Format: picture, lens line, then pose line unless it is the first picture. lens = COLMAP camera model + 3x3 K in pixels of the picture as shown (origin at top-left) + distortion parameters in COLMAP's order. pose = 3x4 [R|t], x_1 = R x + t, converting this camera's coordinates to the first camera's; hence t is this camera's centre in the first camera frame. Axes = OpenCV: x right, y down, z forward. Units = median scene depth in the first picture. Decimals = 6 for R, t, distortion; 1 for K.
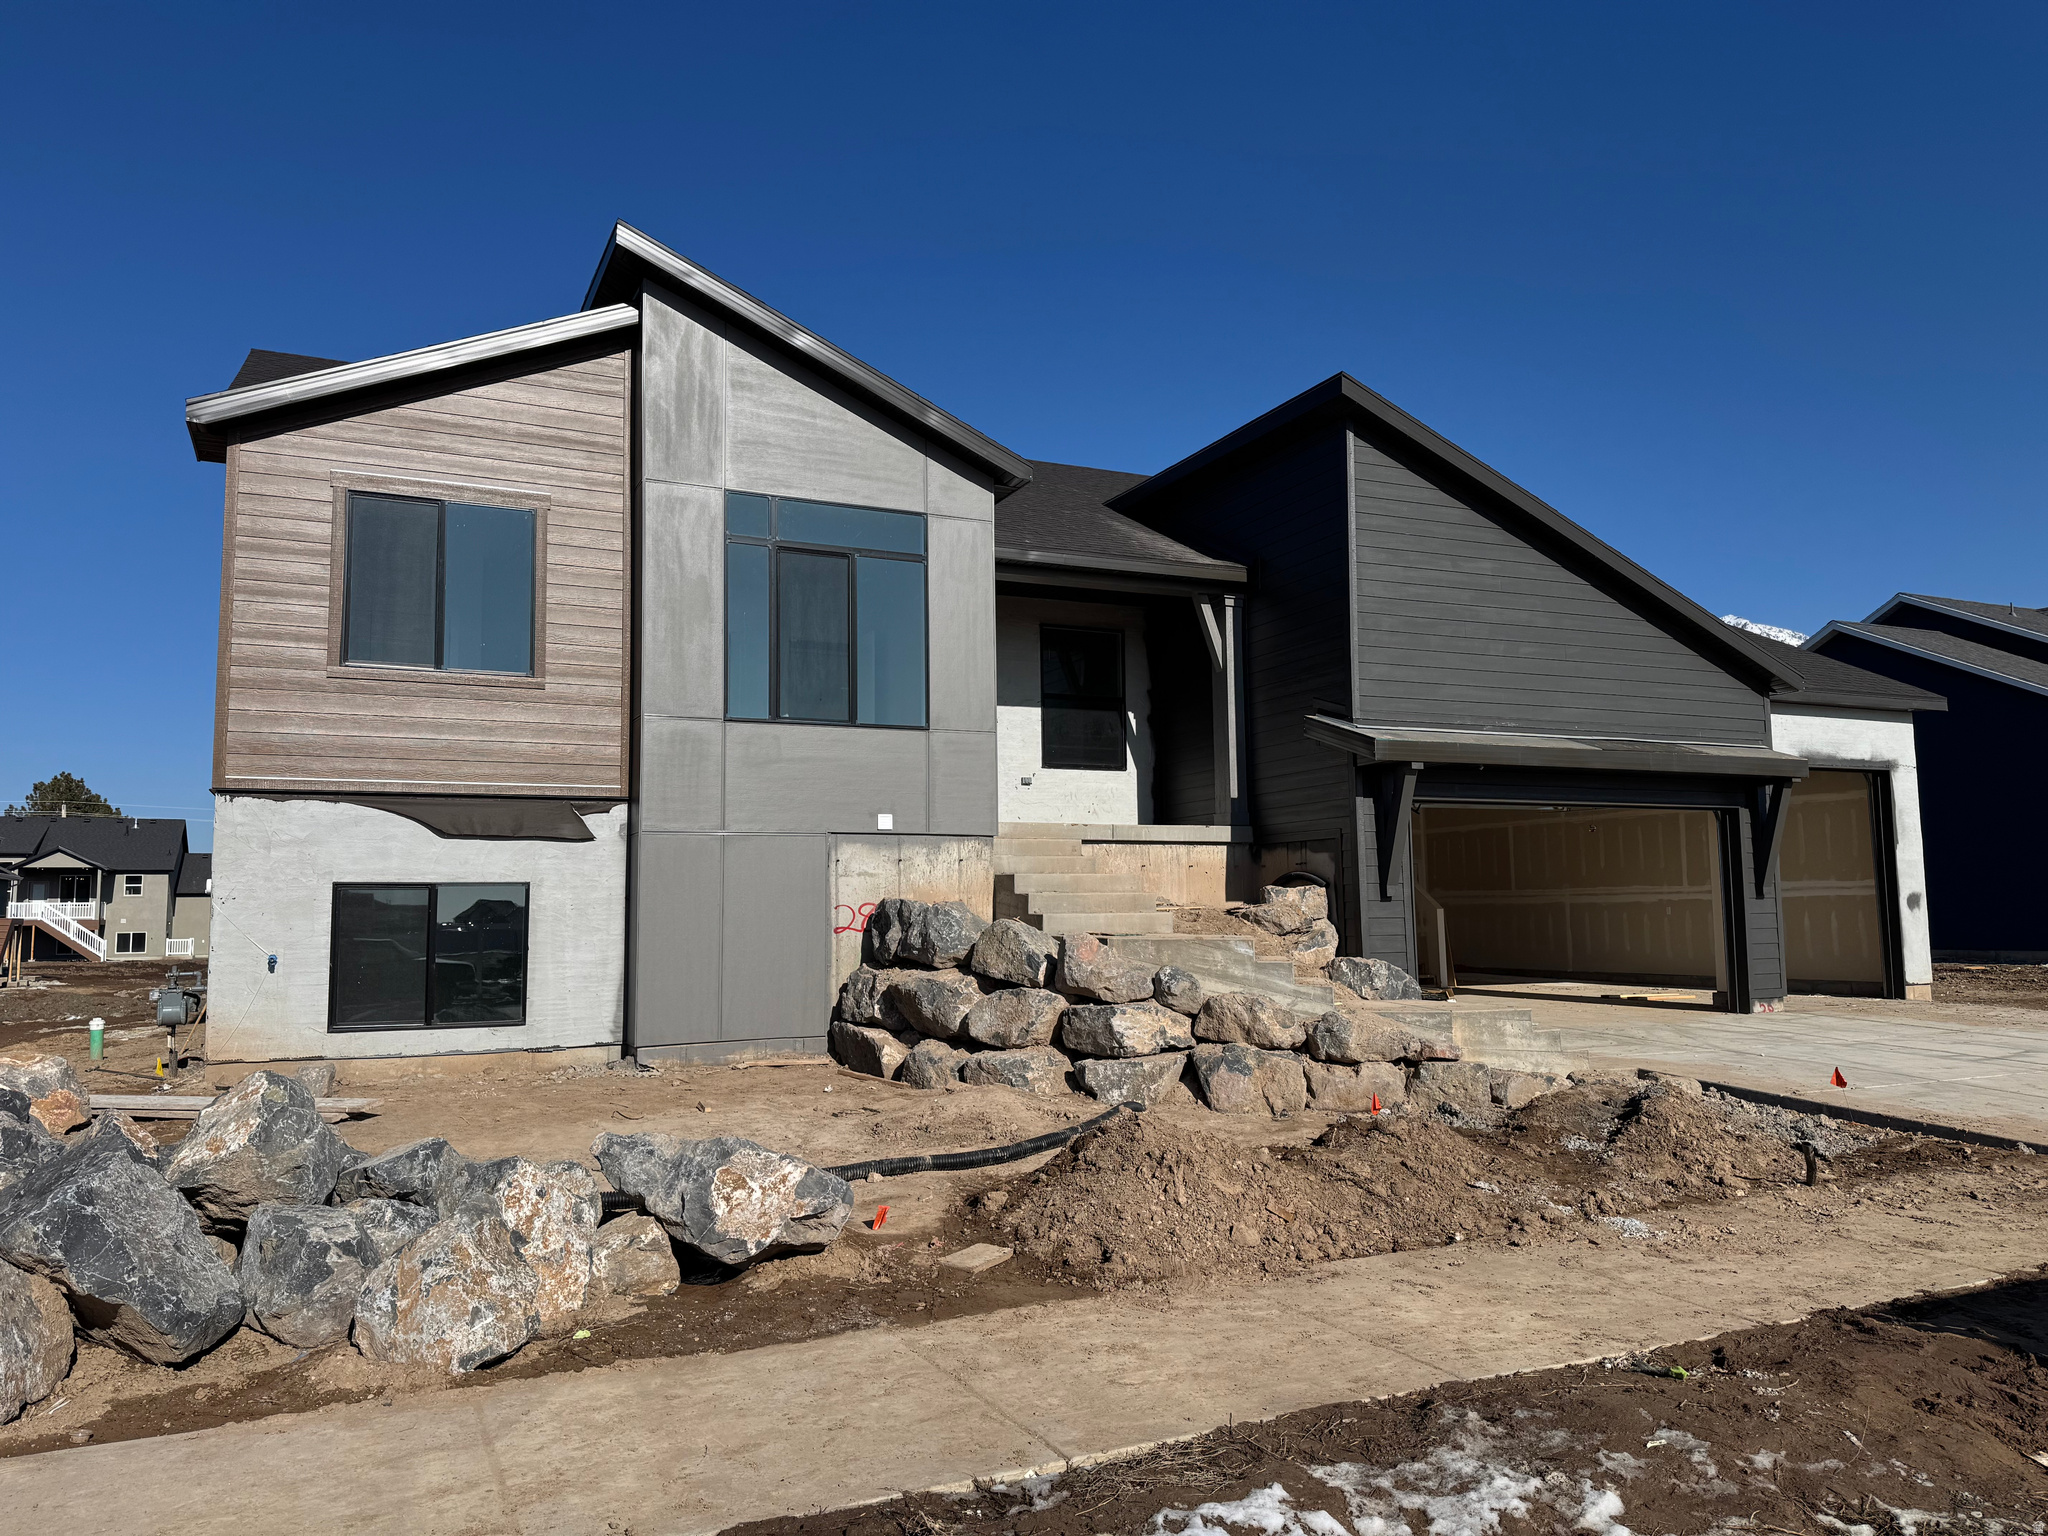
lens RADIAL K [[1426.4, 0, 1024.0], [0, 1426.4, 768.0], [0, 0, 1]] dist [0.089884, -0.100451]
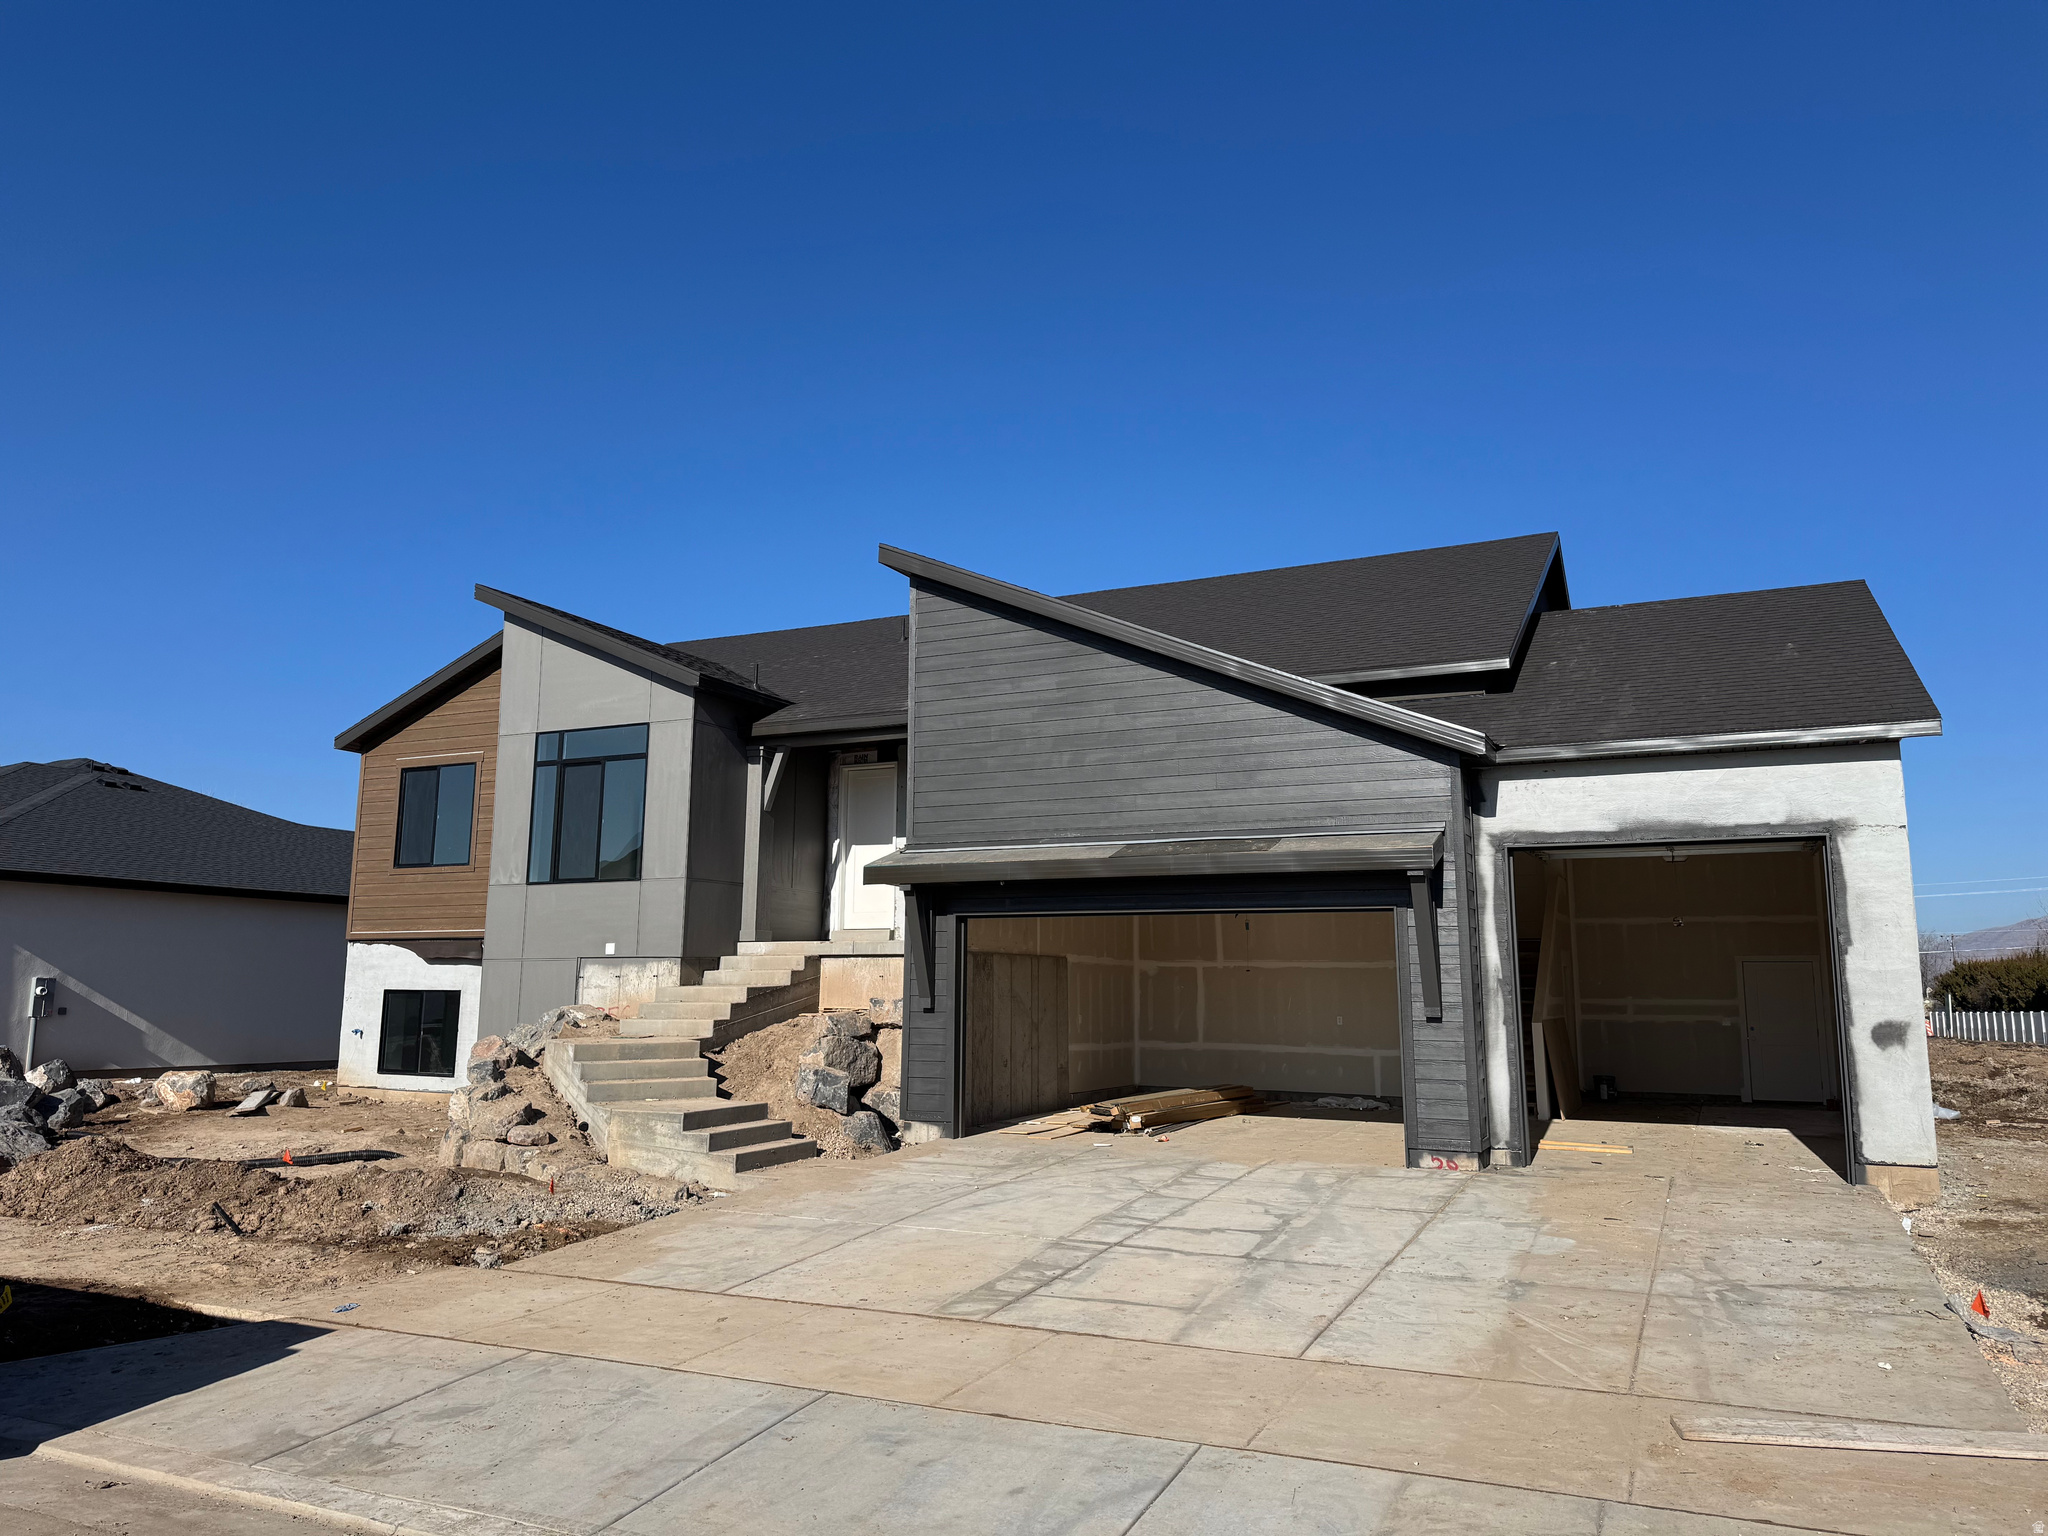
lens RADIAL K [[1426.4, 0, 1024.0], [0, 1426.4, 768.0], [0, 0, 1]] dist [0.089884, -0.100451]
pose [[0.638875, -0.101426, -0.762595, 1.246707], [0.065858, 0.994843, -0.077143, -0.003110], [0.766487, -0.000938, 0.642260, 0.398355]]
